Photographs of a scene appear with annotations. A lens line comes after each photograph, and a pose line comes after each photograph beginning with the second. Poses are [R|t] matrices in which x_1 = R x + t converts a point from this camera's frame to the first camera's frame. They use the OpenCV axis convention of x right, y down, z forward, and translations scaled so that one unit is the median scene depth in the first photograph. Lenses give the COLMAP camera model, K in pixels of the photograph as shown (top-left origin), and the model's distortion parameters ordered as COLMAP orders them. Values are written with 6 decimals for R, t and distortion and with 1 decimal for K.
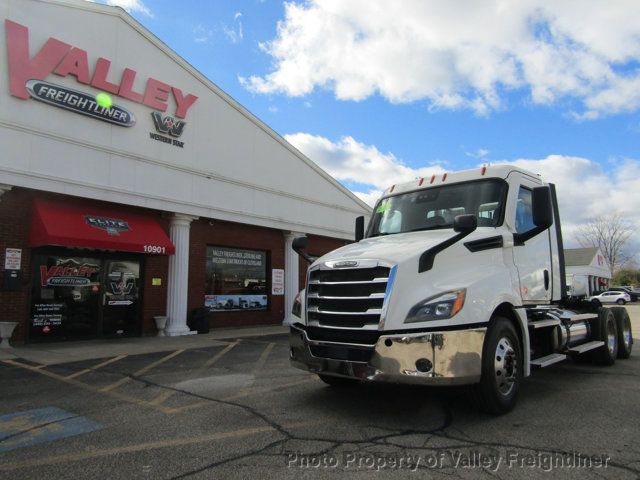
lens RADIAL K [[459.7, 0, 320.5], [0, 459.7, 237.2], [0, 0, 1]] dist [0.005839, -0.007984]
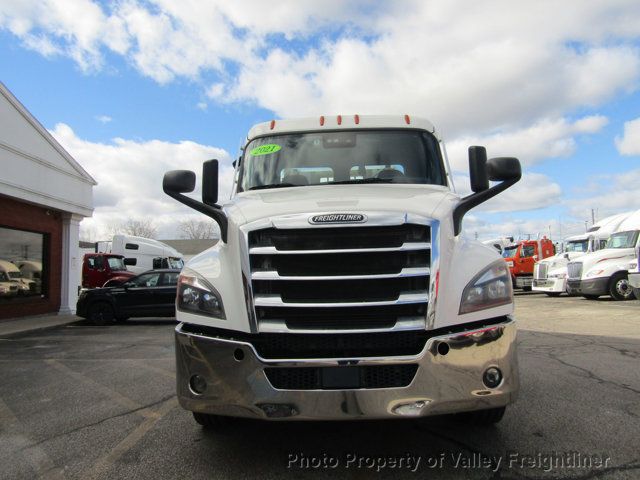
lens RADIAL K [[459.7, 0, 343.5], [0, 459.7, 238.0], [0, 0, 1]] dist [0.005839, -0.007984]
pose [[0.755964, 0.038126, 0.653502, -0.335313], [-0.059644, 0.998162, 0.010761, 0.083200], [-0.651891, -0.047112, 0.756848, 0.612763]]
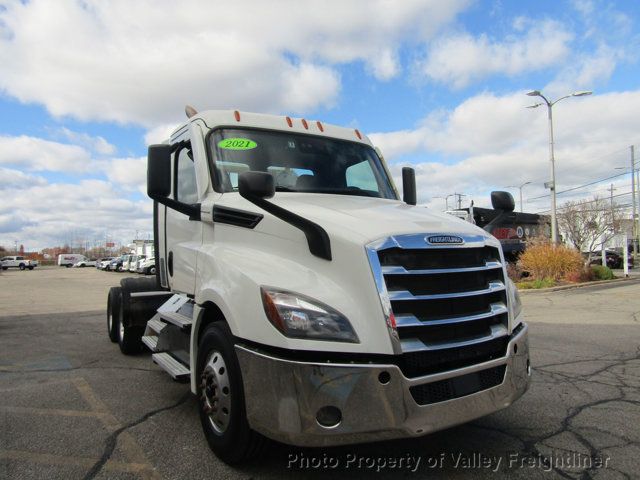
lens RADIAL K [[459.7, 0, 323.5], [0, 459.7, 238.6], [0, 0, 1]] dist [0.005839, -0.007984]
pose [[0.248138, 0.030255, 0.968252, -0.632942], [-0.103518, 0.994617, -0.004550, 0.082117], [-0.963178, -0.099103, 0.249934, 1.082933]]
